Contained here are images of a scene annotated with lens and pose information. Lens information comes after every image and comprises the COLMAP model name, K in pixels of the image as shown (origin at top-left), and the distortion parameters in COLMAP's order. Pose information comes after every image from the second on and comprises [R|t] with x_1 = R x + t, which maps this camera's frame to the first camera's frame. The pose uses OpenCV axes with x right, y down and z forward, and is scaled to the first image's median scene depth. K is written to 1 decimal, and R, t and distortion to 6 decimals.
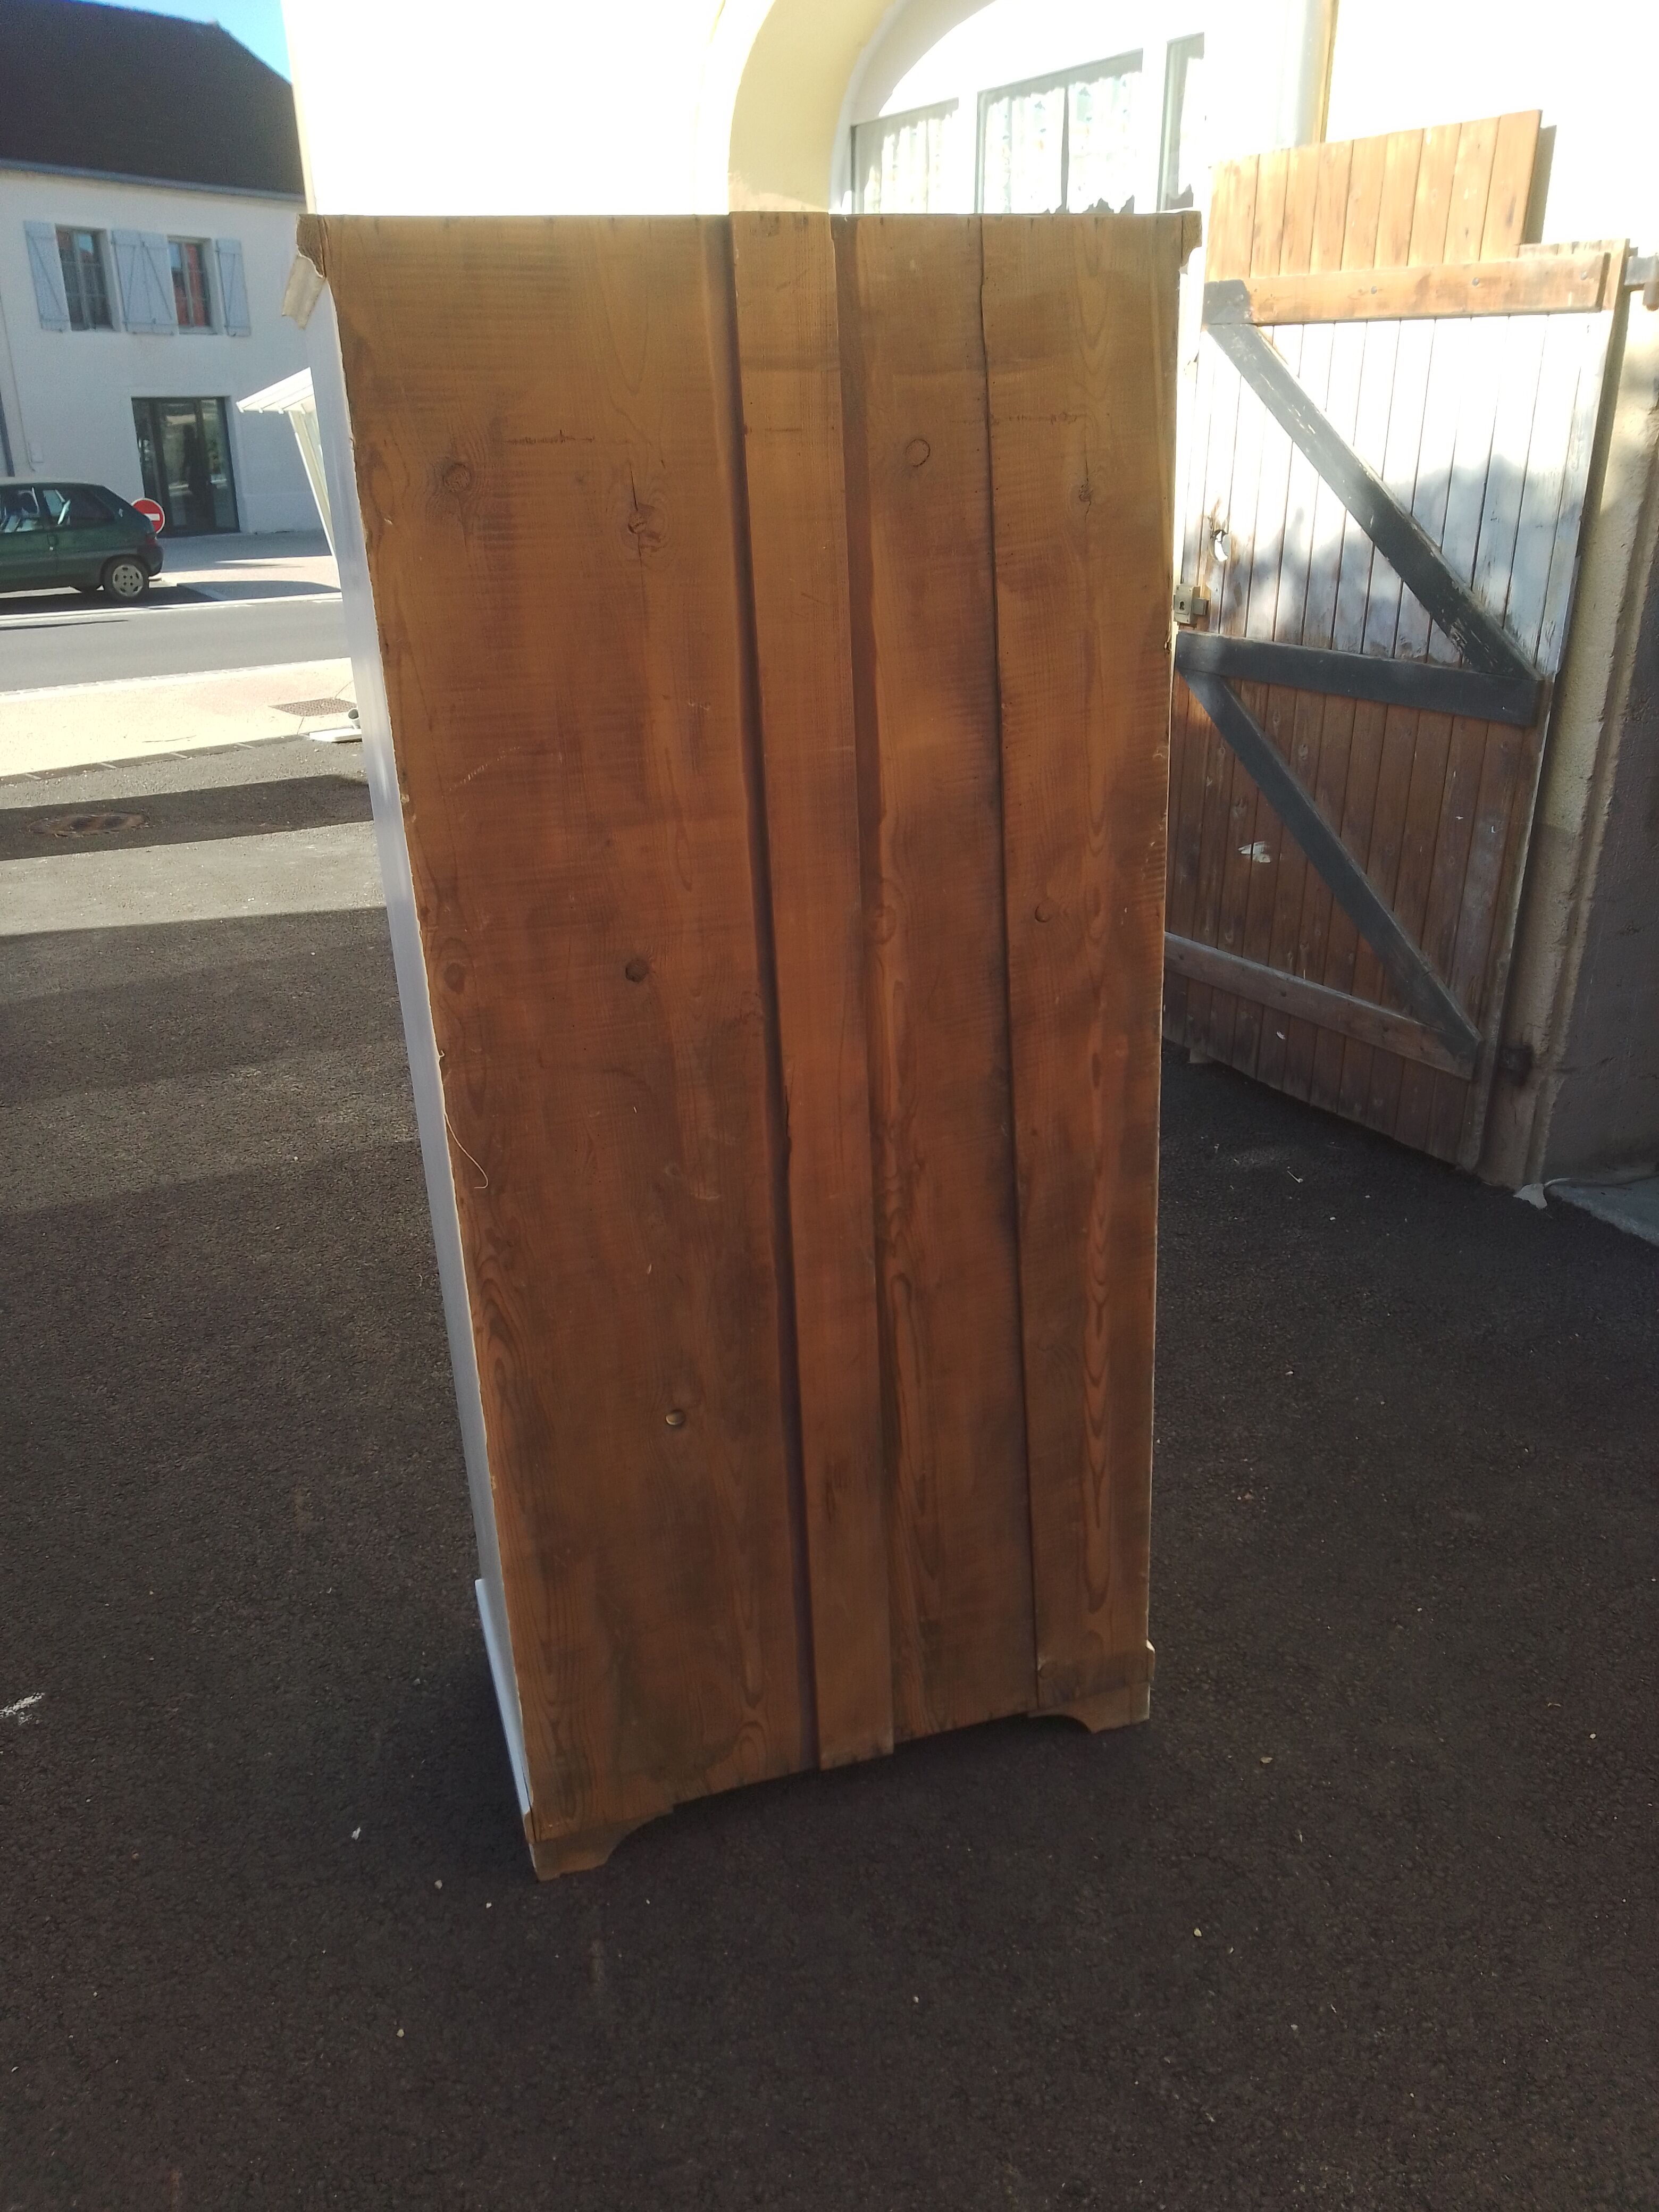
lens RADIAL K [[1658.9, 0, 879.7], [0, 1658.9, 1117.1], [0, 0, 1]] dist [-0.013458, 0.008371]
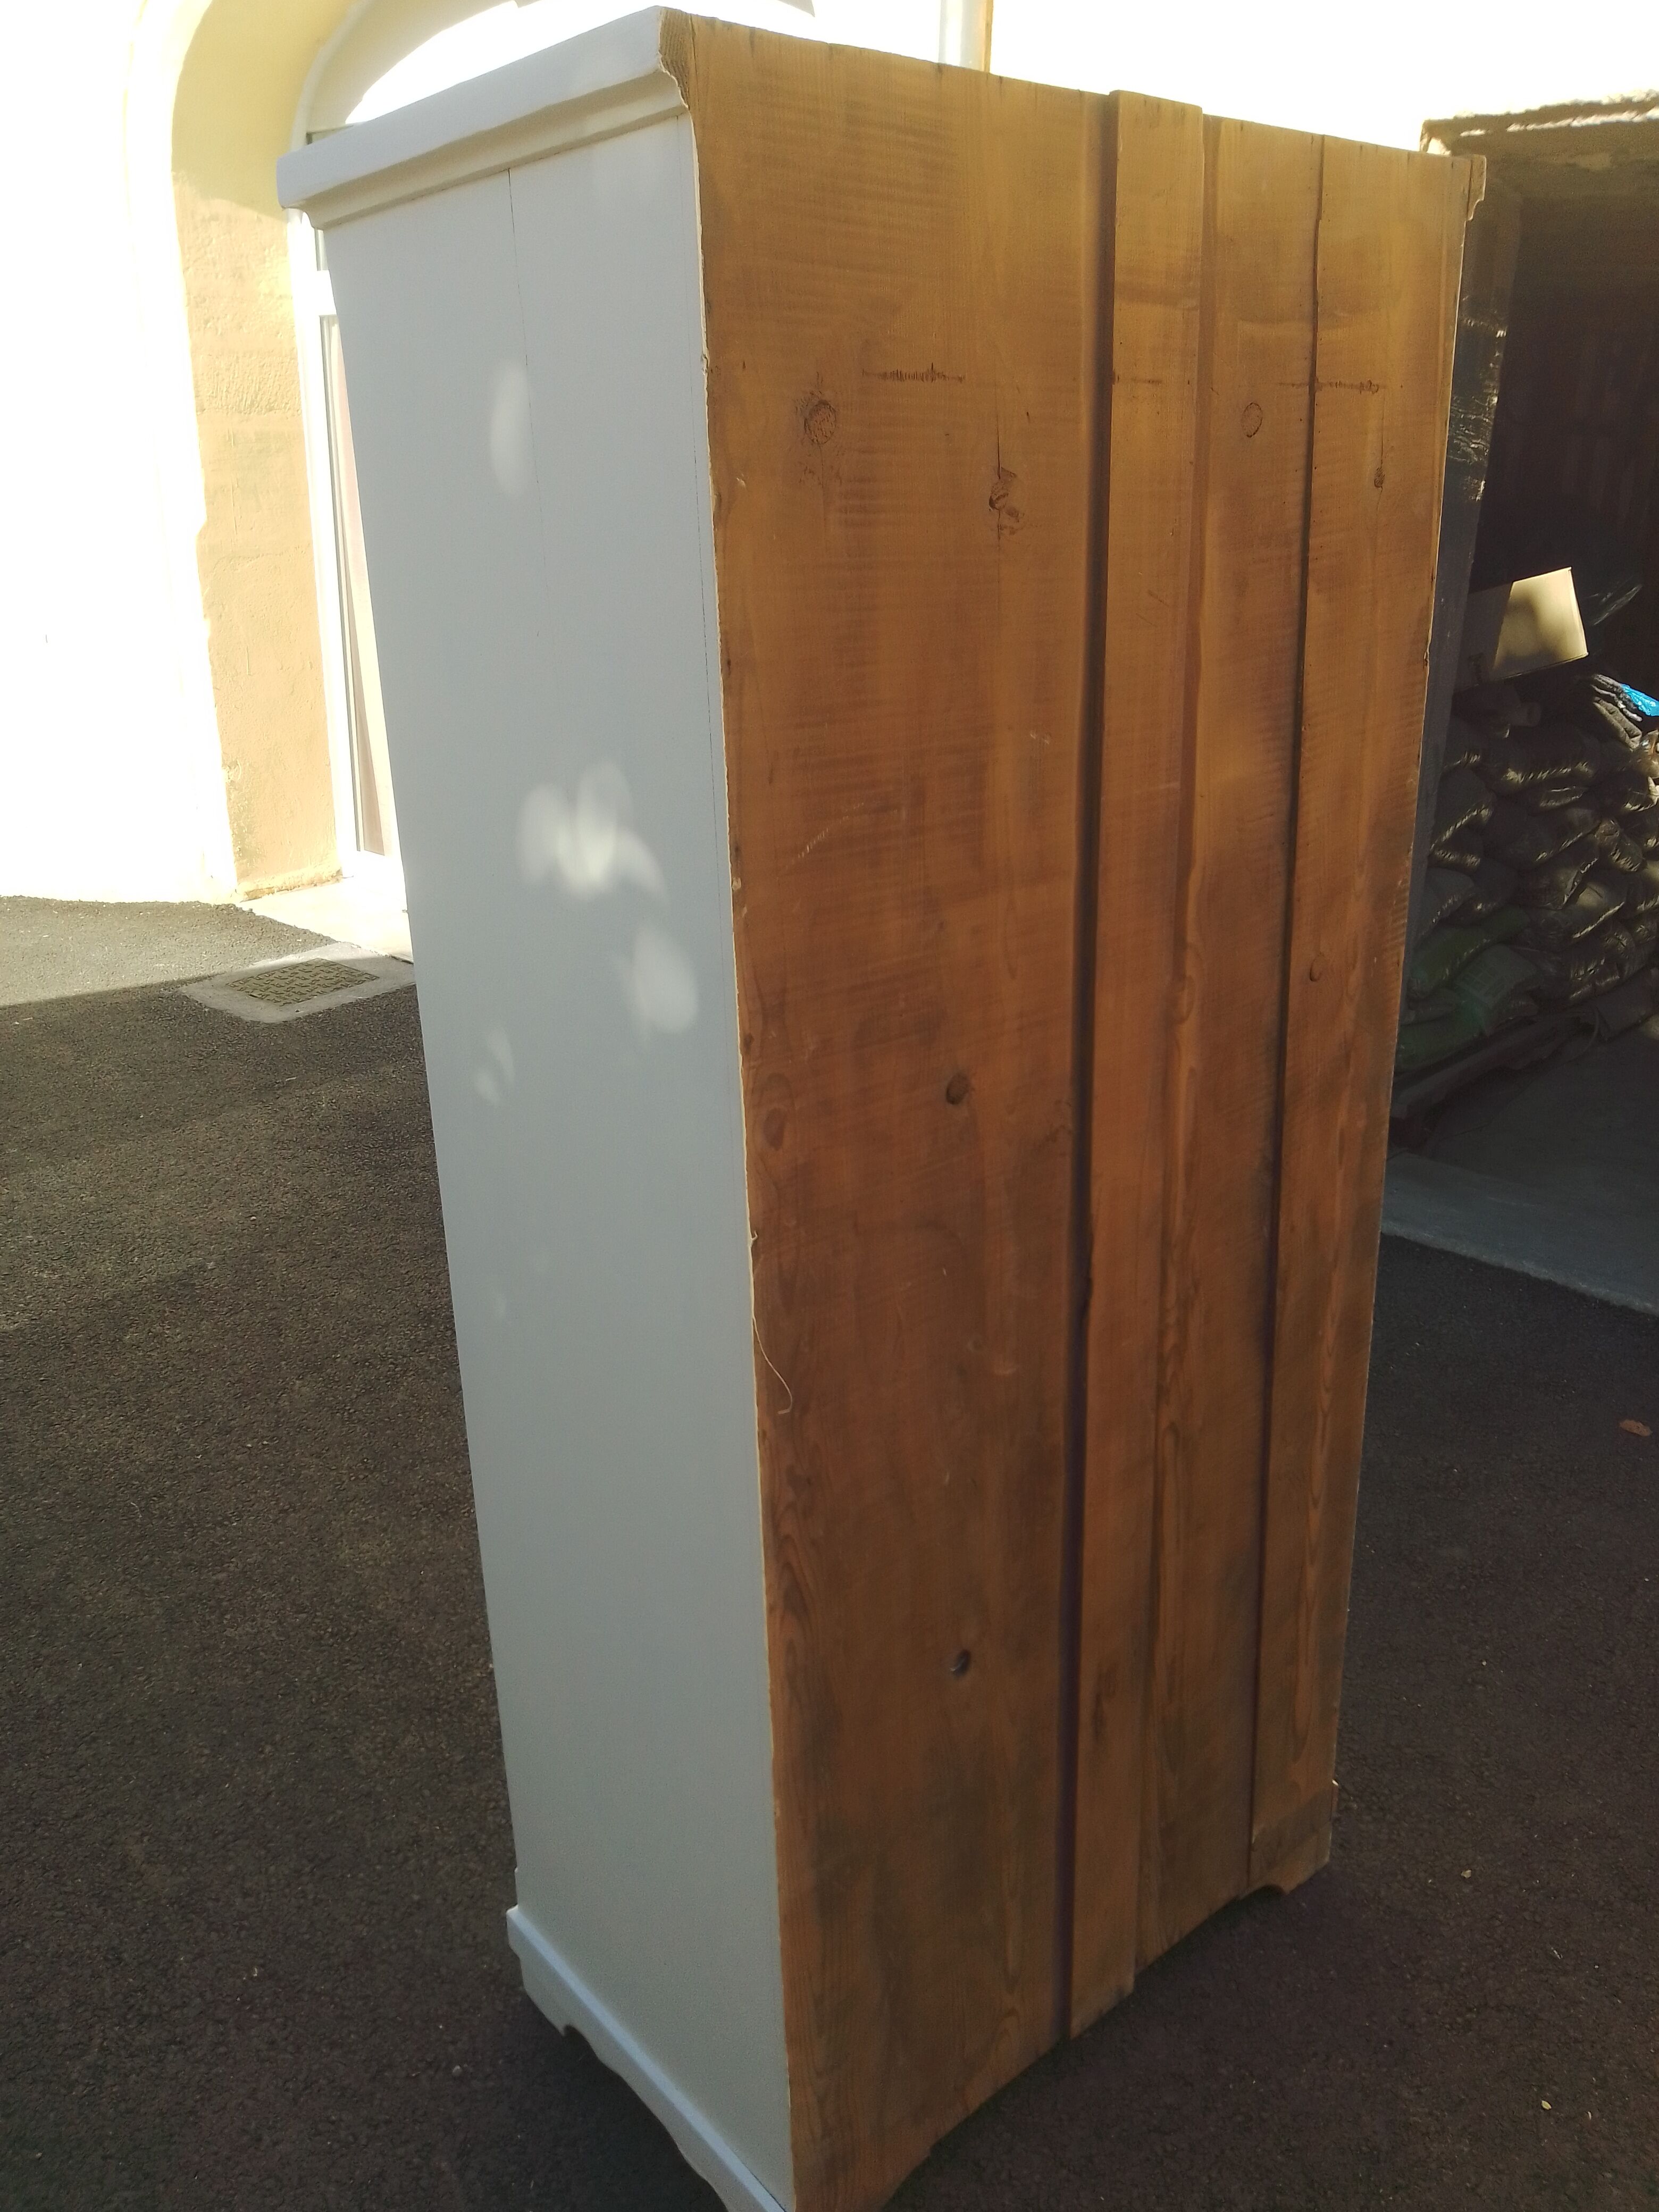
lens RADIAL K [[1658.9, 0, 831.7], [0, 1658.9, 1109.1], [0, 0, 1]] dist [-0.013458, 0.008371]
pose [[0.931953, -0.111748, 0.344930, -0.438713], [0.124083, 0.992176, -0.013815, -0.073306], [-0.340688, 0.055675, 0.938527, 0.298215]]
